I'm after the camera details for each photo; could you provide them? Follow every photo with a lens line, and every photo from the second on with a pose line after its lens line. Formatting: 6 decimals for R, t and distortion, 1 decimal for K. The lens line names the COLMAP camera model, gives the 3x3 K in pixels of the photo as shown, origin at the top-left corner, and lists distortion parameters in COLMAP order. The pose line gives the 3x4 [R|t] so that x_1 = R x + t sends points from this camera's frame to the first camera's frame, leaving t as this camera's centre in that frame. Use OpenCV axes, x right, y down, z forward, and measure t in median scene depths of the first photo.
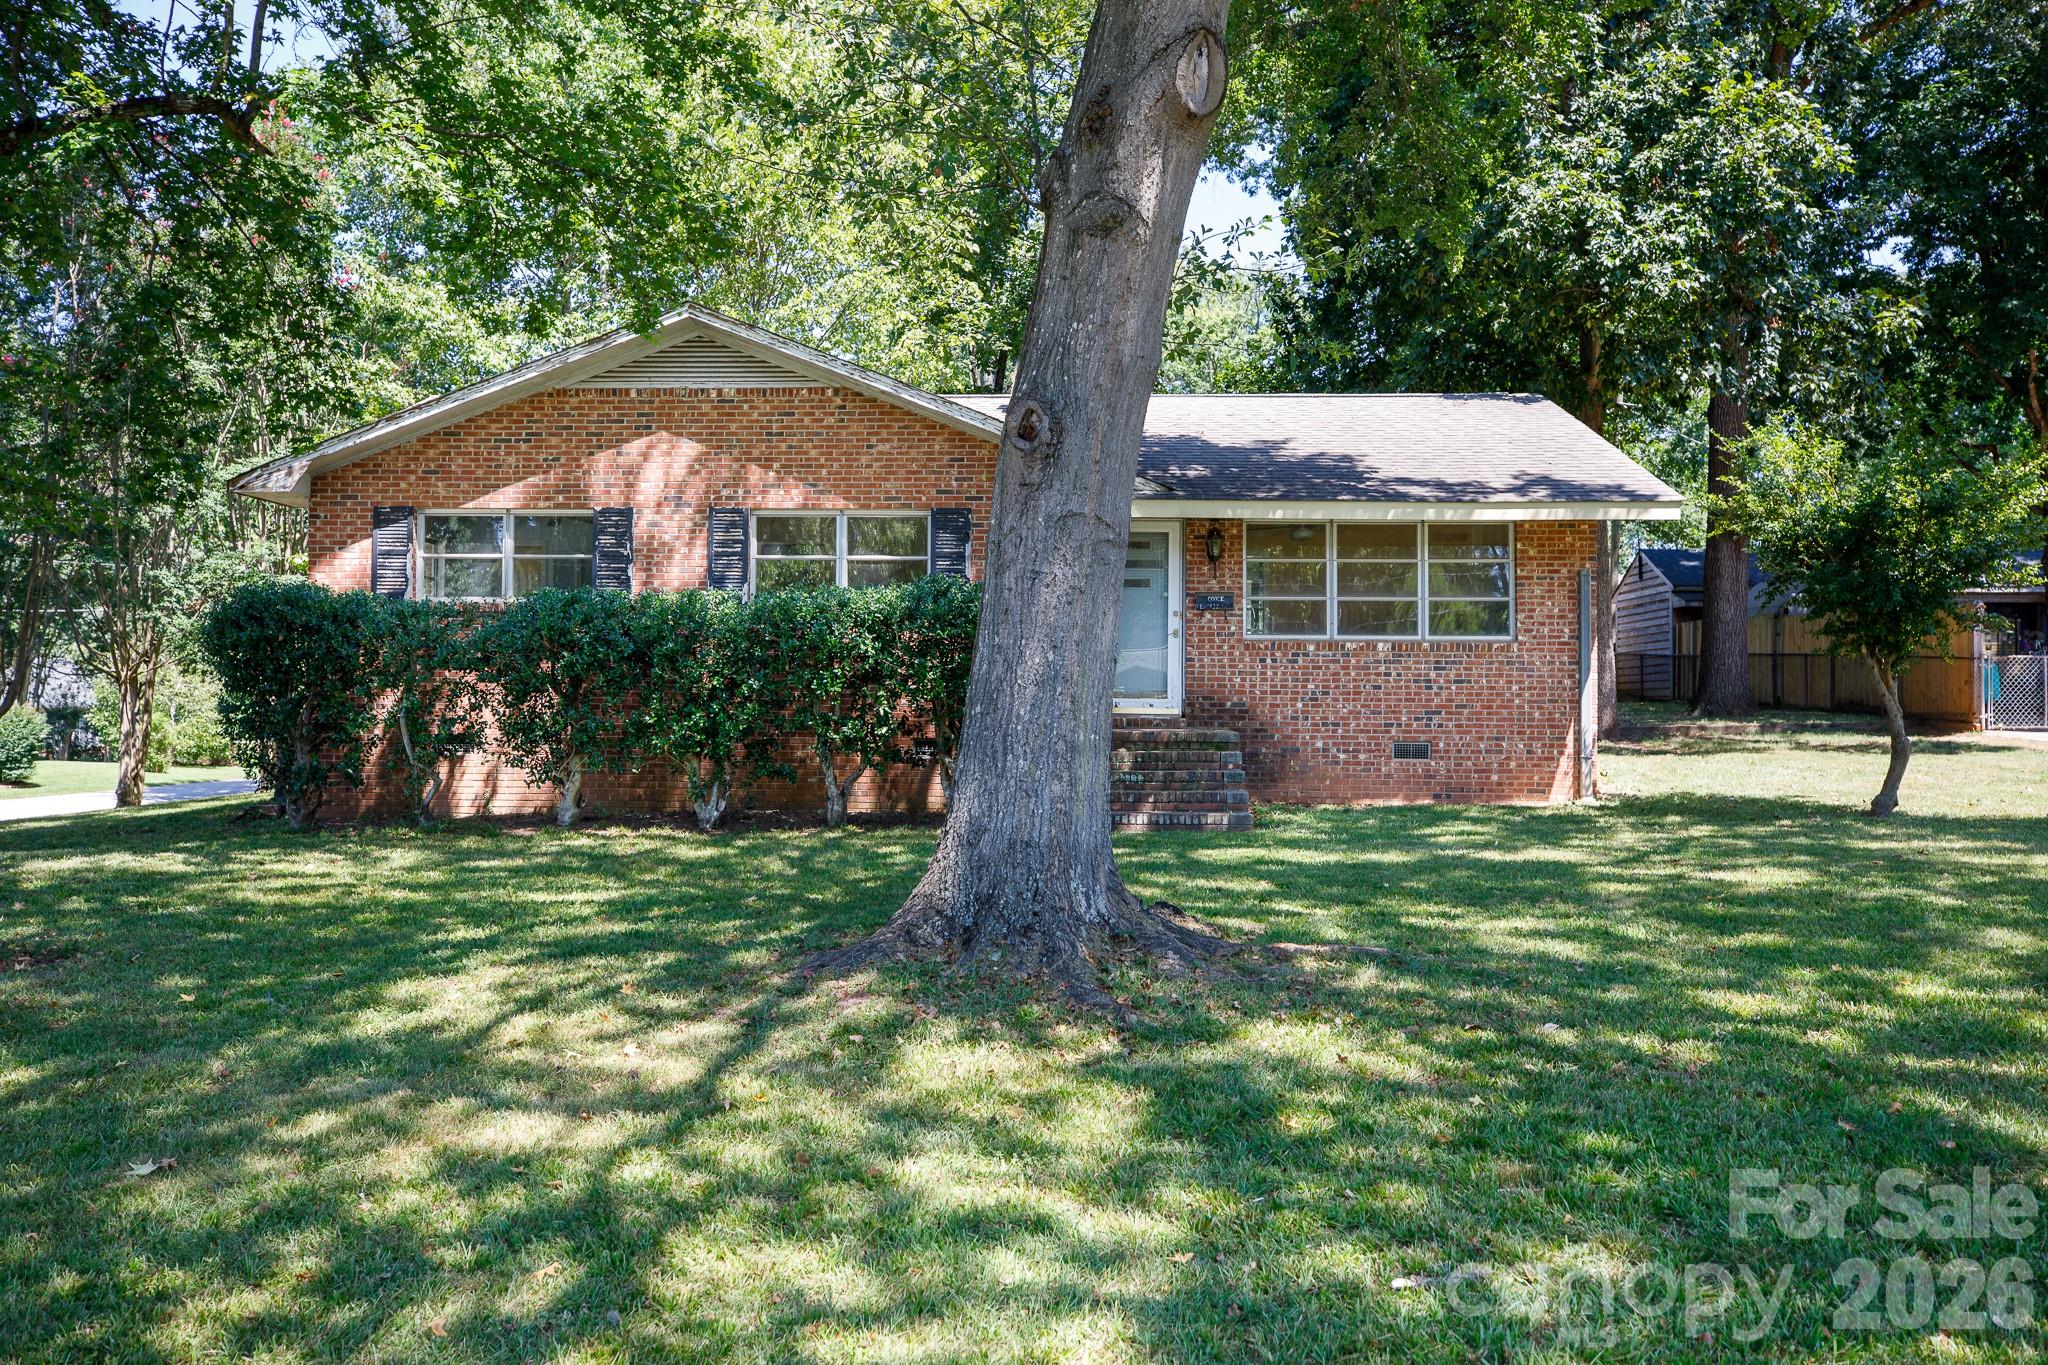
lens RADIAL K [[1630.7, 0, 1025.8], [0, 1630.7, 650.4], [0, 0, 1]] dist [0.007613, 0.010495]
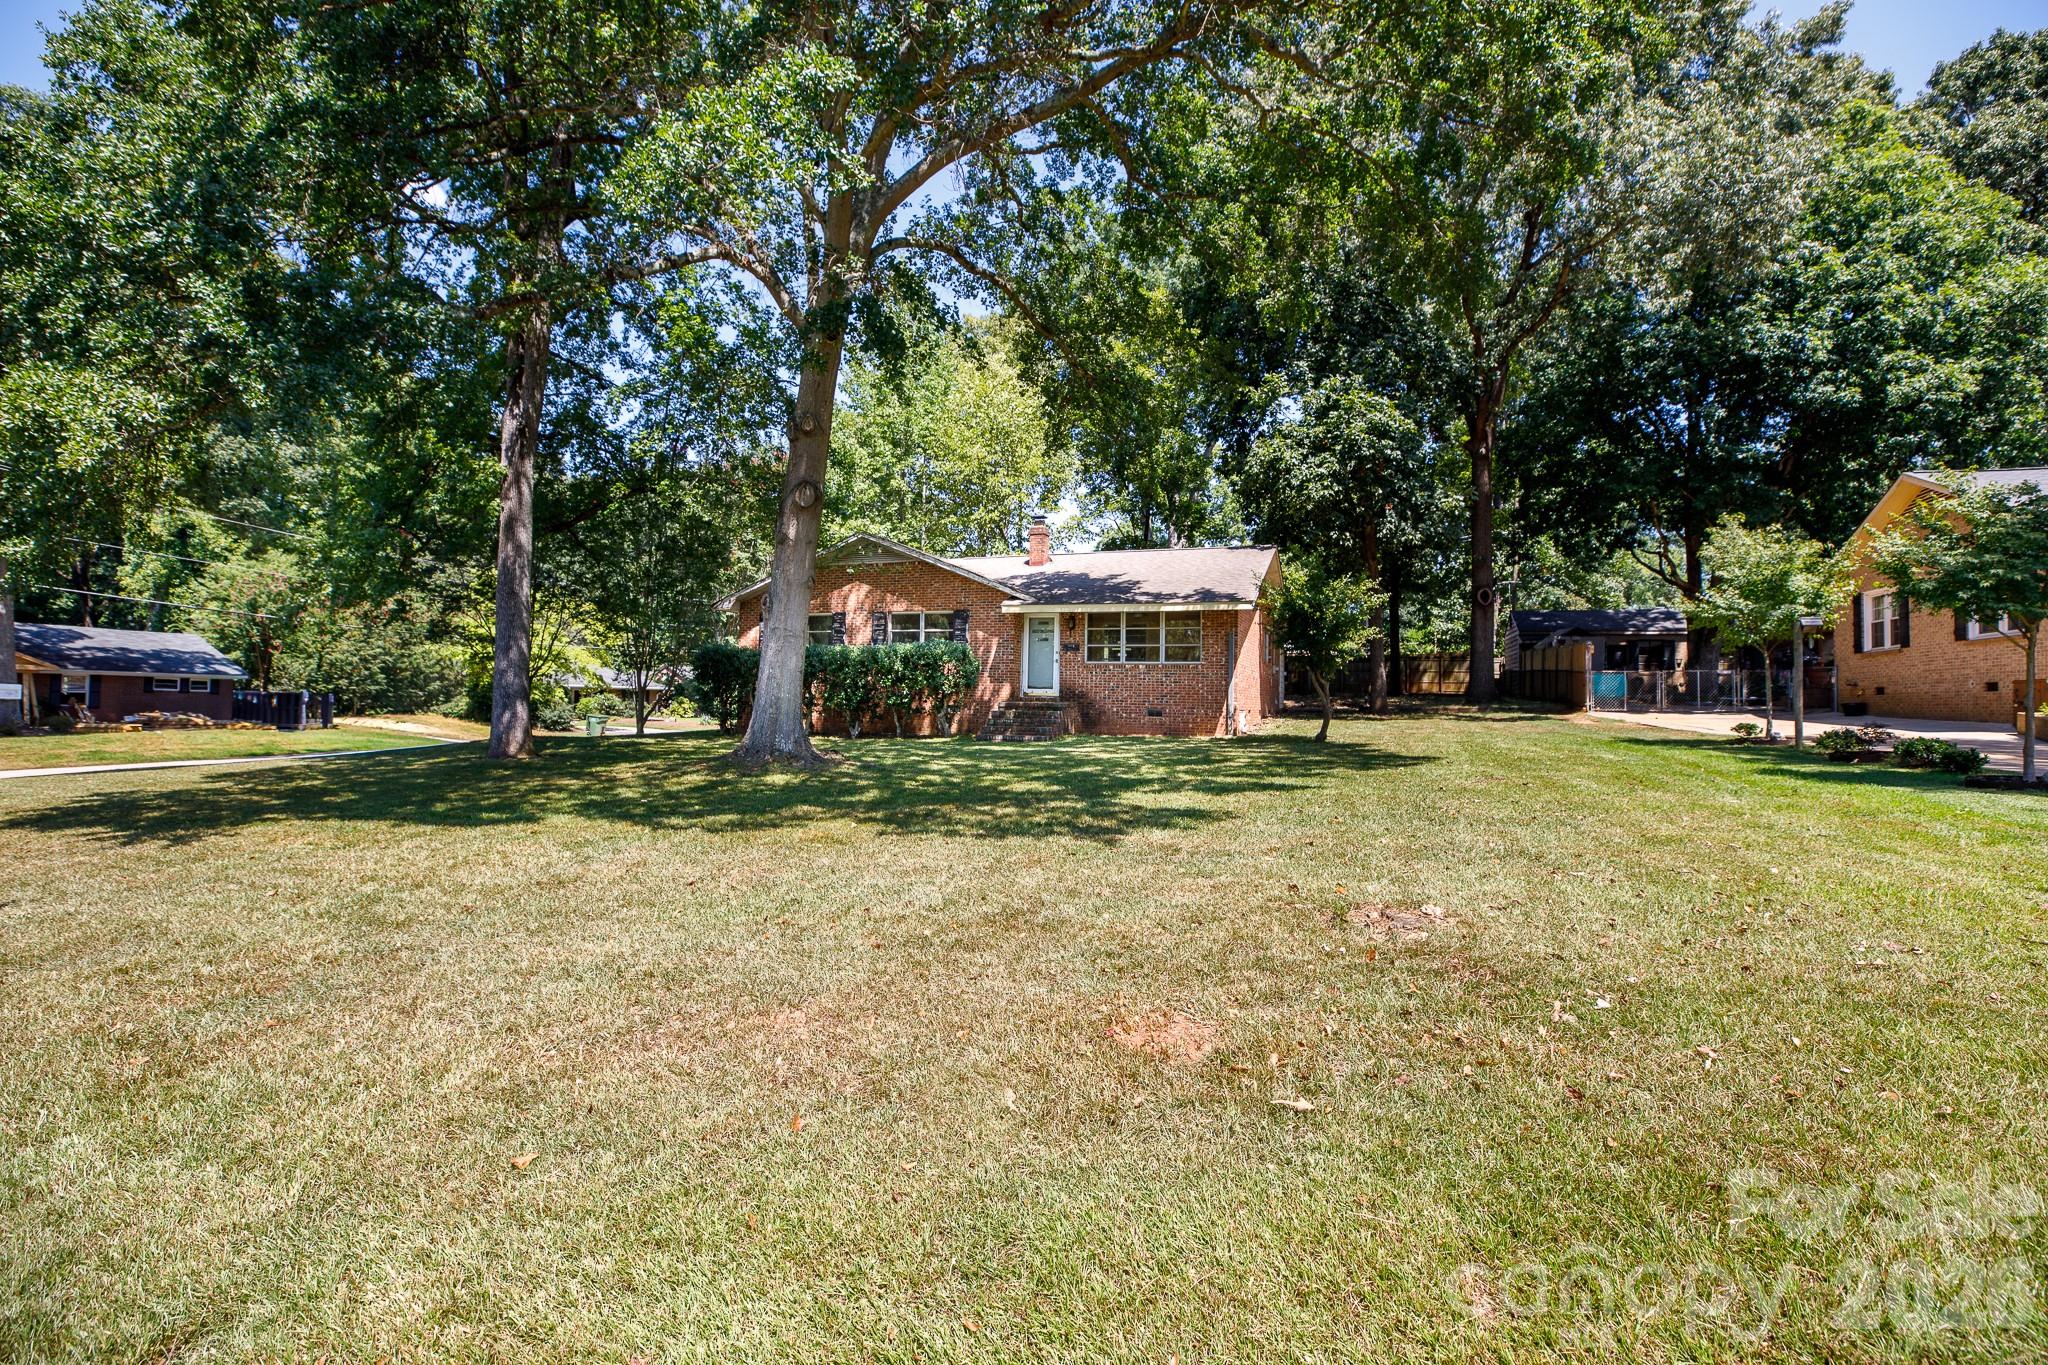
lens RADIAL K [[940.2, 0, 1024.0], [0, 940.2, 682.5], [0, 0, 1]] dist [-0.076124, -0.000033]
pose [[0.947917, 0.003986, -0.318493, 0.479897], [0.000211, 0.999914, 0.013141, 0.002326], [0.318518, -0.012524, 0.947834, -0.284026]]
